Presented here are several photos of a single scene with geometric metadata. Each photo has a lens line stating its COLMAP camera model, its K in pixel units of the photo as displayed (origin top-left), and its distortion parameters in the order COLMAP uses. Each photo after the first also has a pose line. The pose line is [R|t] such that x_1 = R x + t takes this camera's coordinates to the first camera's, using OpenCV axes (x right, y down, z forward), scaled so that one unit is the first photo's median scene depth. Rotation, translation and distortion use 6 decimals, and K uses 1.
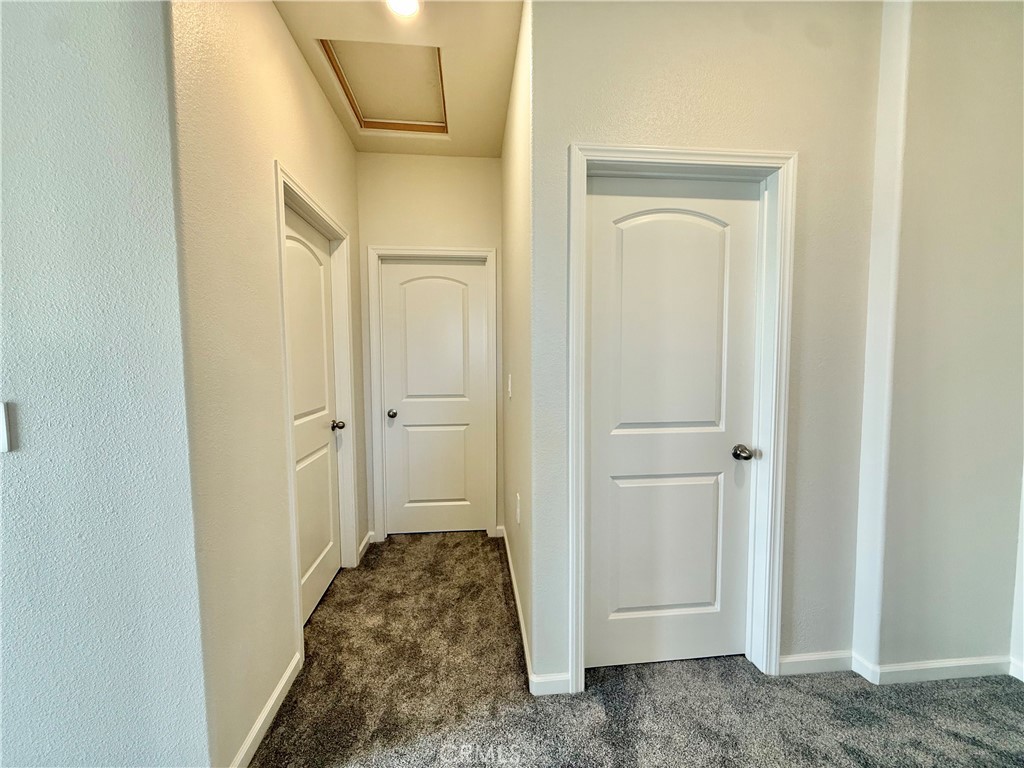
lens RADIAL K [[409.0, 0, 513.8], [0, 409.0, 384.0], [0, 0, 1]] dist [-0.000215, 0.000006]
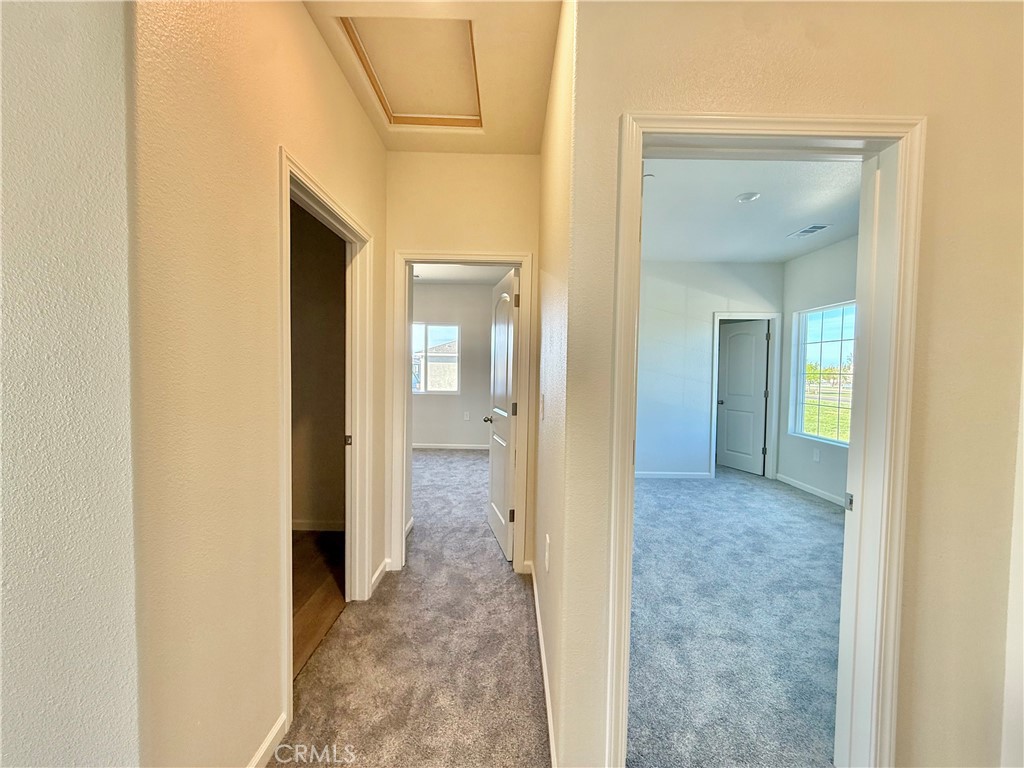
lens RADIAL K [[409.0, 0, 513.8], [0, 409.0, 384.0], [0, 0, 1]] dist [-0.000215, 0.000006]
pose [[0.995350, 0.027327, -0.092368, 0.011125], [-0.029996, 0.999168, -0.027632, -0.020983], [0.091536, 0.030274, 0.995341, 0.150169]]
